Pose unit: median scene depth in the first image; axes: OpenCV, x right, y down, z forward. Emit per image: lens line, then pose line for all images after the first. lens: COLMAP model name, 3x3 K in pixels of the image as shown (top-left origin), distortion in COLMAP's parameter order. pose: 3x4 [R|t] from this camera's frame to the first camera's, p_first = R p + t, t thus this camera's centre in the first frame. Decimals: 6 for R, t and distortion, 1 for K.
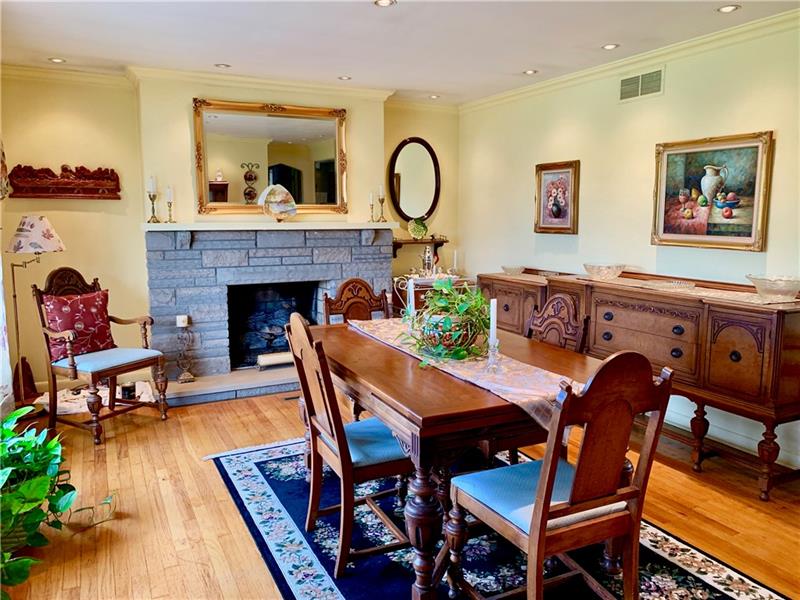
lens RADIAL K [[608.9, 0, 399.9], [0, 608.9, 302.4], [0, 0, 1]] dist [0.002165, -0.004564]
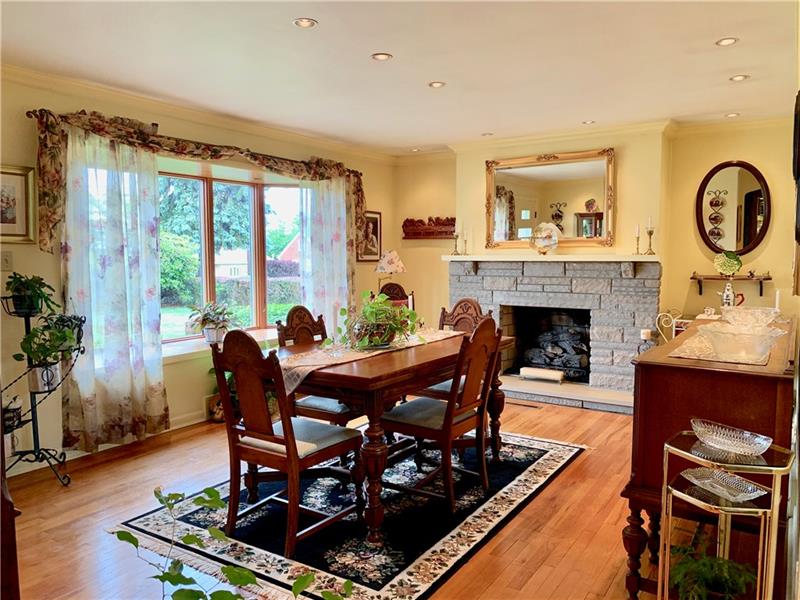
lens RADIAL K [[608.9, 0, 397.6], [0, 608.9, 297.8], [0, 0, 1]] dist [0.002165, -0.004564]
pose [[0.497413, 0.060056, -0.865433, 0.675446], [-0.119525, 0.992831, 0.000199, -0.017775], [0.859241, 0.103342, 0.501025, 0.191637]]
